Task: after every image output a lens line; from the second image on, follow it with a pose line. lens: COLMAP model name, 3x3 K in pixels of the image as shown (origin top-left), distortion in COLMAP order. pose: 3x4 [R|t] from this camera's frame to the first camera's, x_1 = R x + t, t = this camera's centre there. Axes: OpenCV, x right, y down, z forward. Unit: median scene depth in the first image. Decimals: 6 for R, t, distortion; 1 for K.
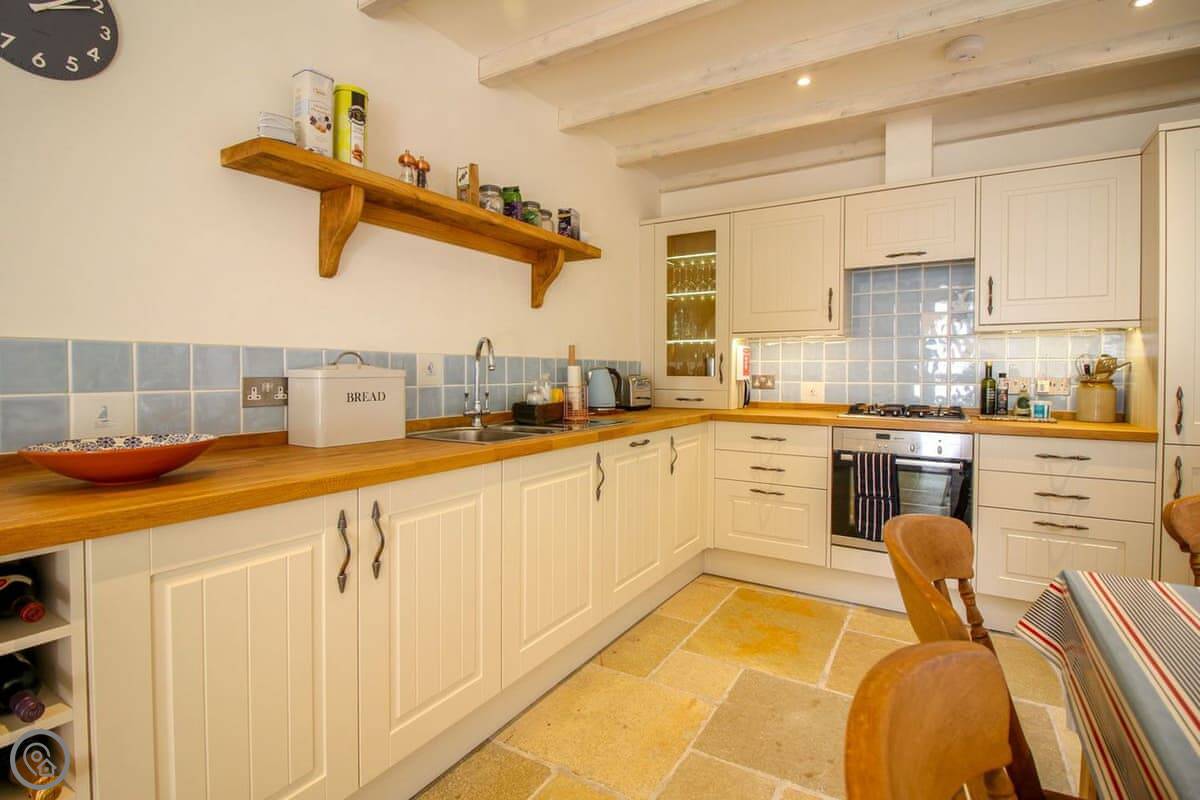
lens RADIAL K [[571.4, 0, 595.0], [0, 571.4, 384.2], [0, 0, 1]] dist [0.000410, -0.014993]
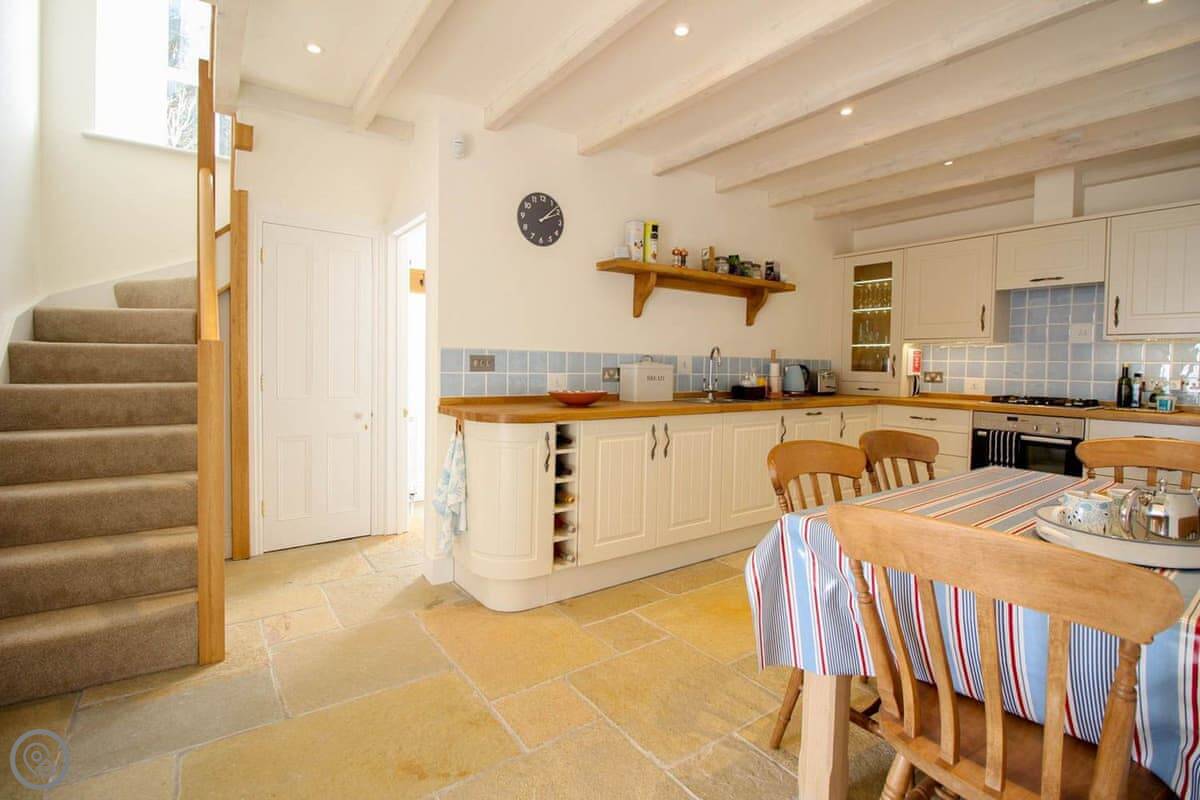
lens RADIAL K [[571.4, 0, 595.0], [0, 571.4, 384.2], [0, 0, 1]] dist [0.000410, -0.014993]
pose [[0.923035, 0.025946, -0.383840, 0.117470], [-0.021724, 0.999646, 0.015330, 0.011813], [0.384102, -0.005811, 0.923272, -0.635918]]
